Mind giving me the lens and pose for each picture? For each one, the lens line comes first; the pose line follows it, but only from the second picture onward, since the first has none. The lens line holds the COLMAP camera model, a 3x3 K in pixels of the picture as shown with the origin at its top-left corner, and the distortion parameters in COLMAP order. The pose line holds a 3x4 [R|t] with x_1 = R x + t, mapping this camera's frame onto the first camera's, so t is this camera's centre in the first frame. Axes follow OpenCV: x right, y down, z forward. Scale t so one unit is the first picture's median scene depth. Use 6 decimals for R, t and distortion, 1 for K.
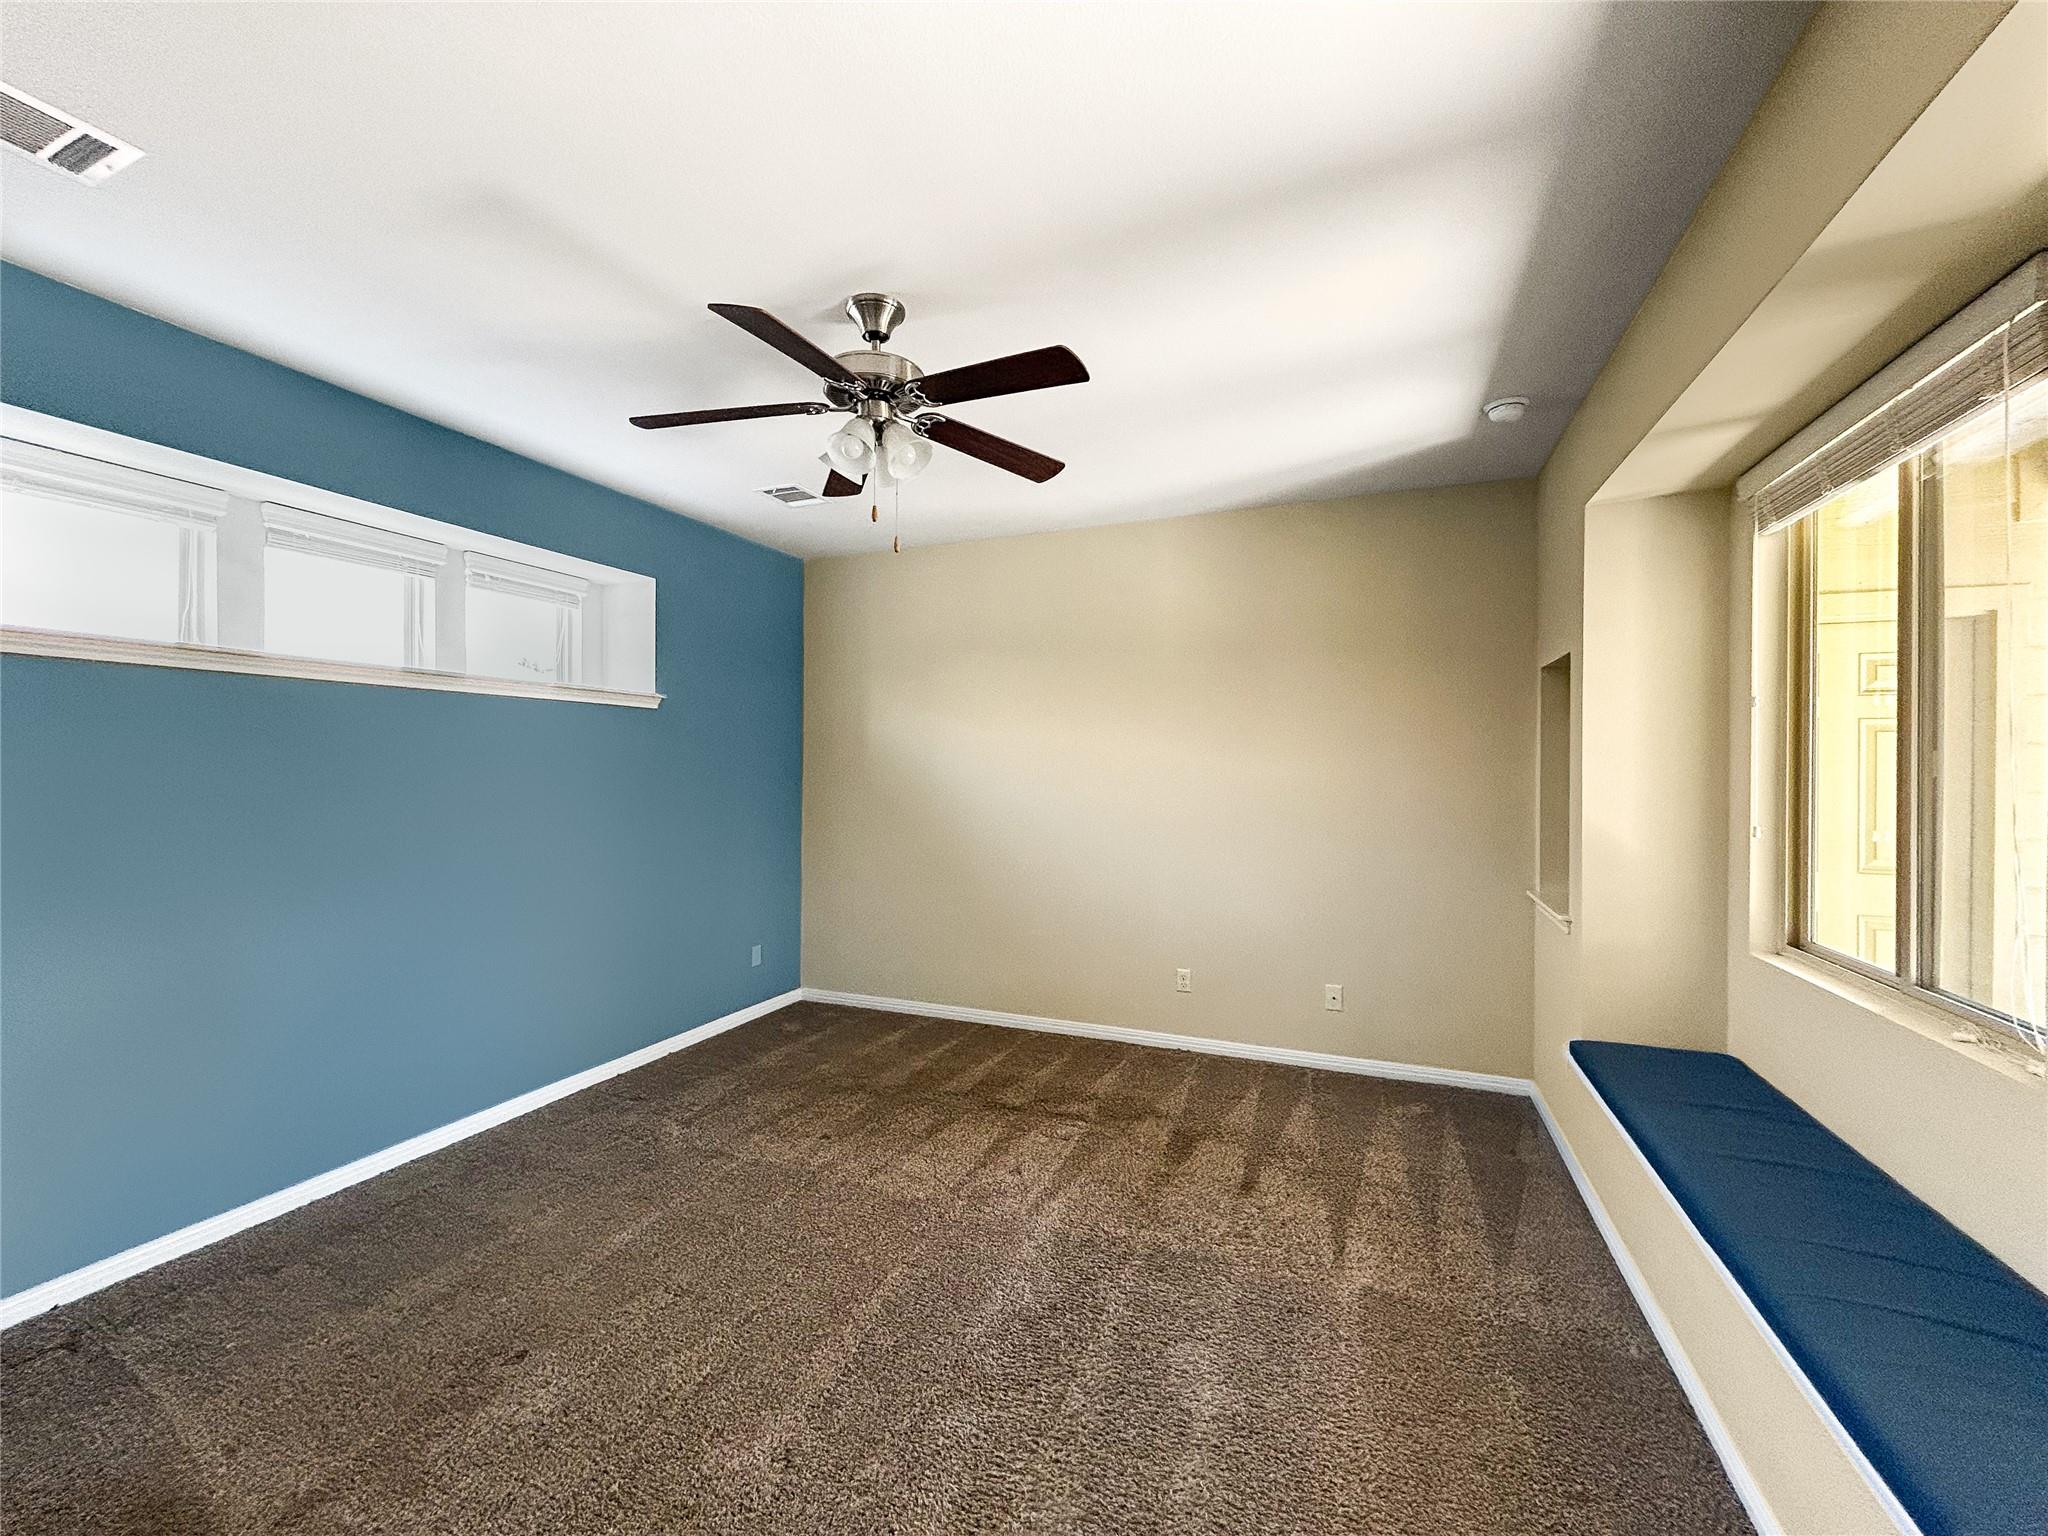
lens RADIAL K [[831.1, 0, 1024.0], [0, 831.1, 768.0], [0, 0, 1]] dist [-0.002678, 0.000044]
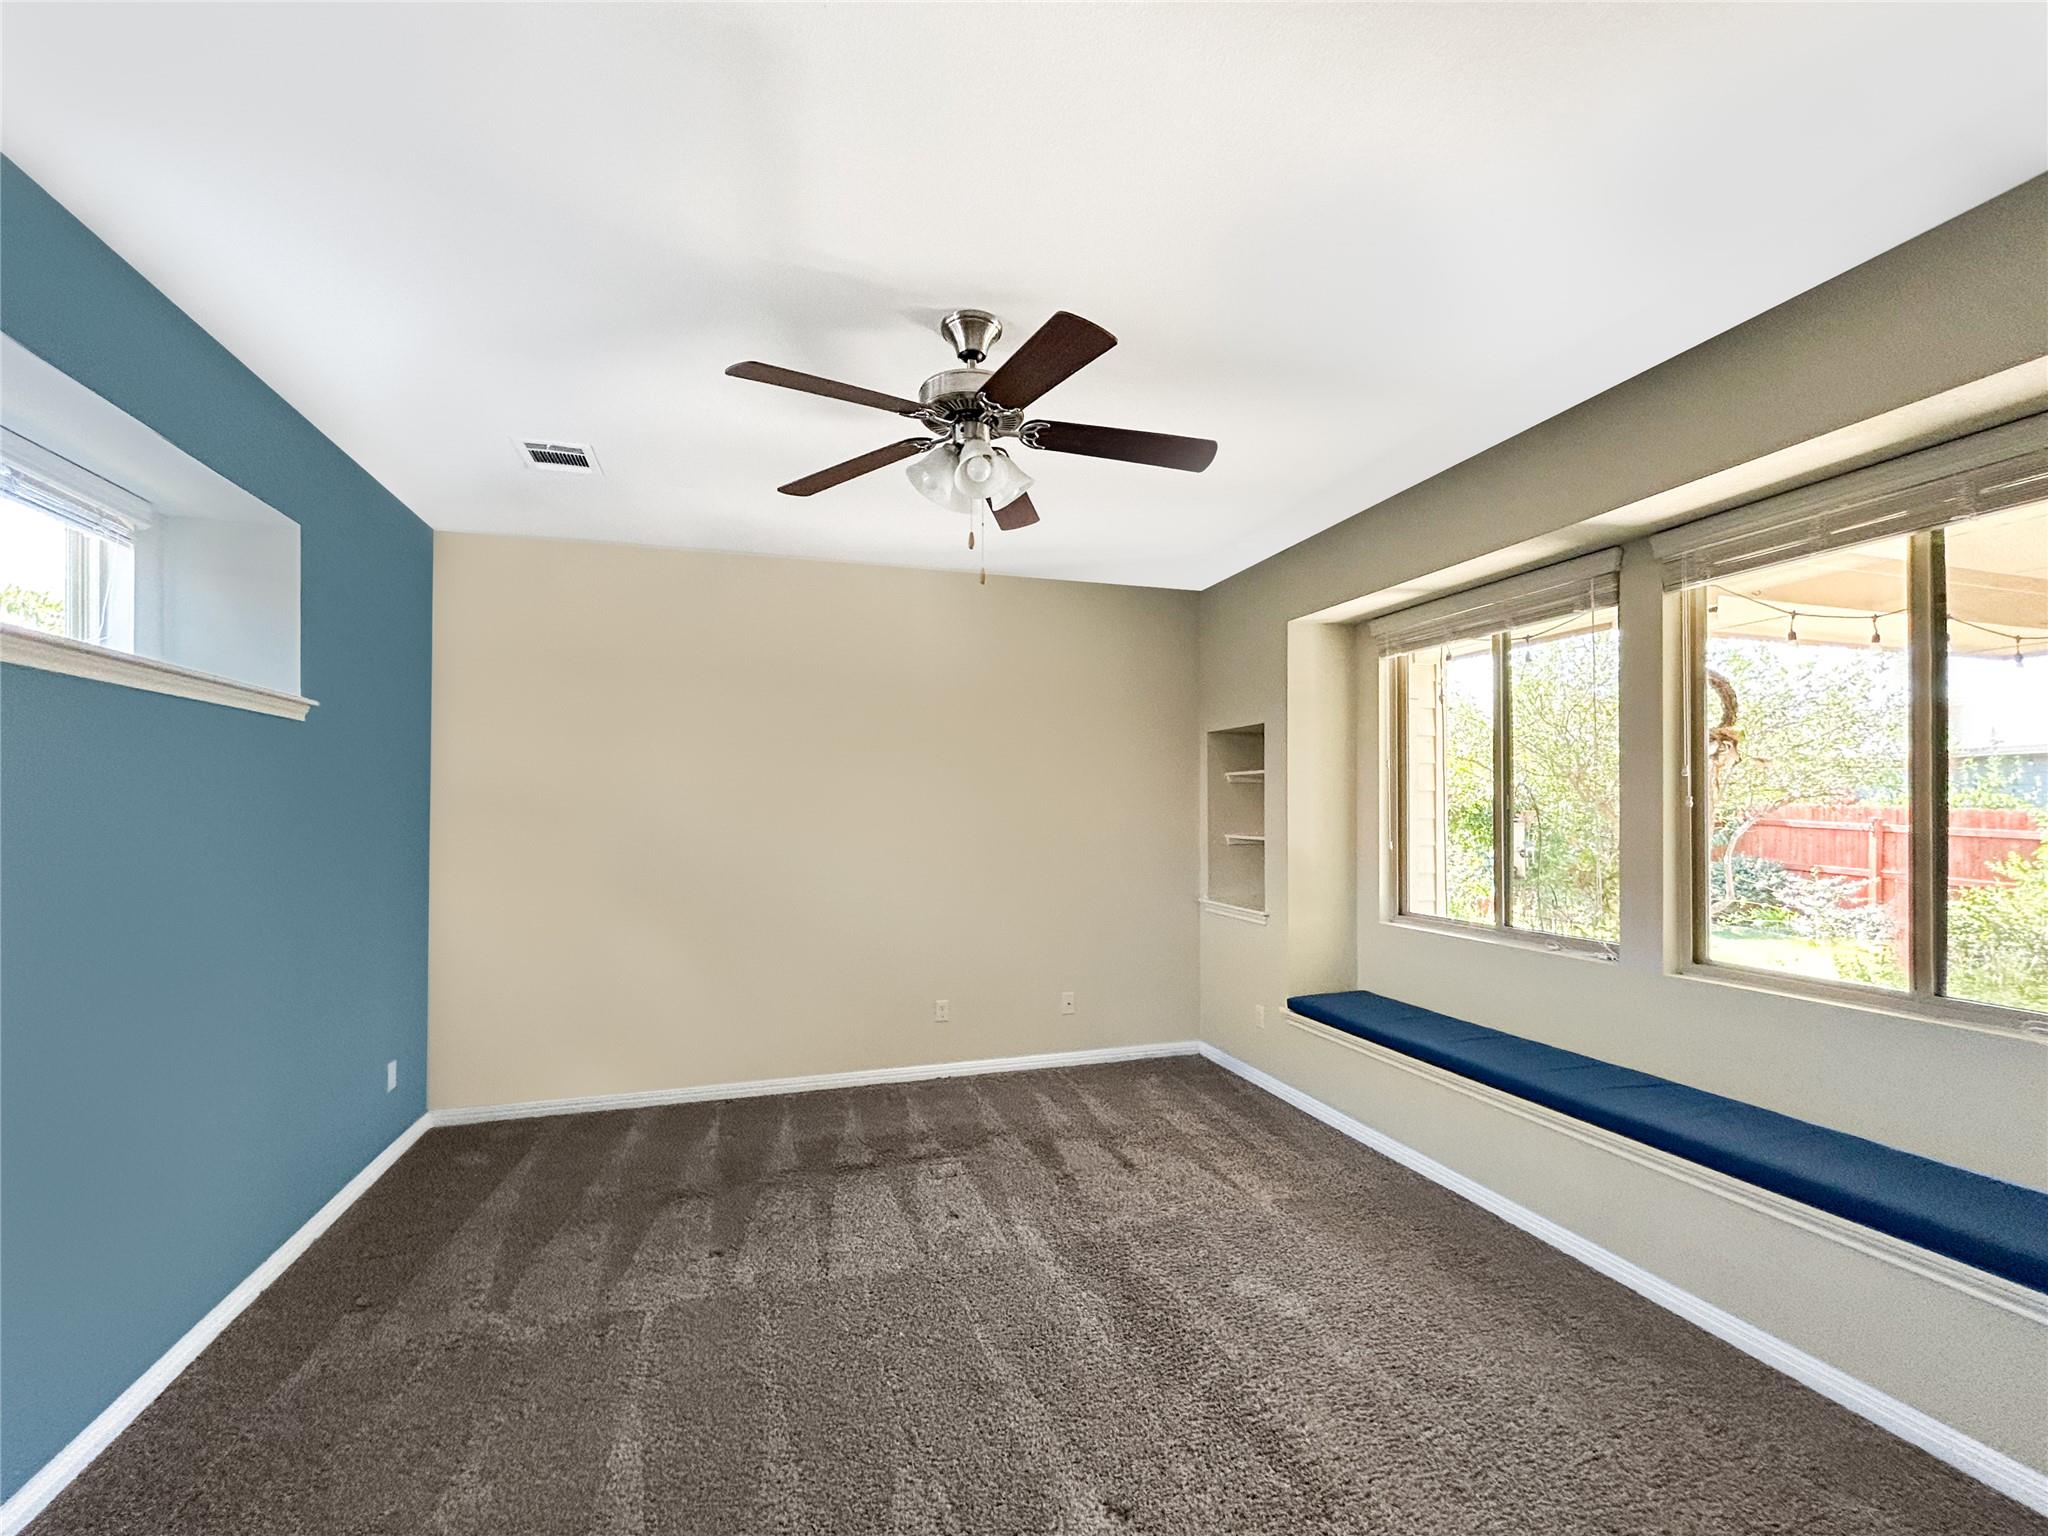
lens RADIAL K [[841.2, 0, 1017.3], [0, 841.2, 799.4], [0, 0, 1]] dist [0.001893, 0.000280]
pose [[0.775691, 0.002355, 0.631109, -0.525432], [0.005138, 0.999936, -0.010046, 0.001046], [-0.631093, 0.011036, 0.775629, 0.151515]]
